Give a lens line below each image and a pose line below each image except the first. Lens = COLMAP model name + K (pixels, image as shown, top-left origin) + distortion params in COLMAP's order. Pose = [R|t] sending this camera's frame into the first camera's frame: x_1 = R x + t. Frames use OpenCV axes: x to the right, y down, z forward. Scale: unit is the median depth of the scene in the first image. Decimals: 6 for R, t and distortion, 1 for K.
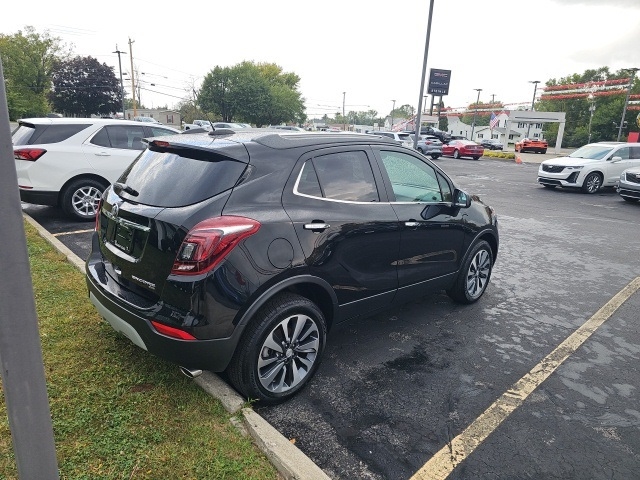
lens RADIAL K [[430.1, 0, 302.3], [0, 430.1, 246.0], [0, 0, 1]] dist [0.045896, -0.033780]
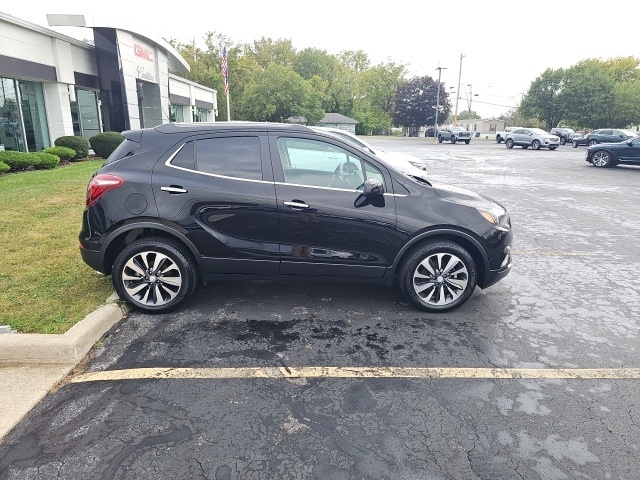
lens RADIAL K [[430.1, 0, 322.9], [0, 430.1, 237.2], [0, 0, 1]] dist [0.045896, -0.033780]
pose [[0.740237, 0.131465, -0.659368, 0.106399], [-0.160224, 0.986936, 0.016901, 0.000275], [0.652975, 0.093136, 0.751631, 0.024525]]
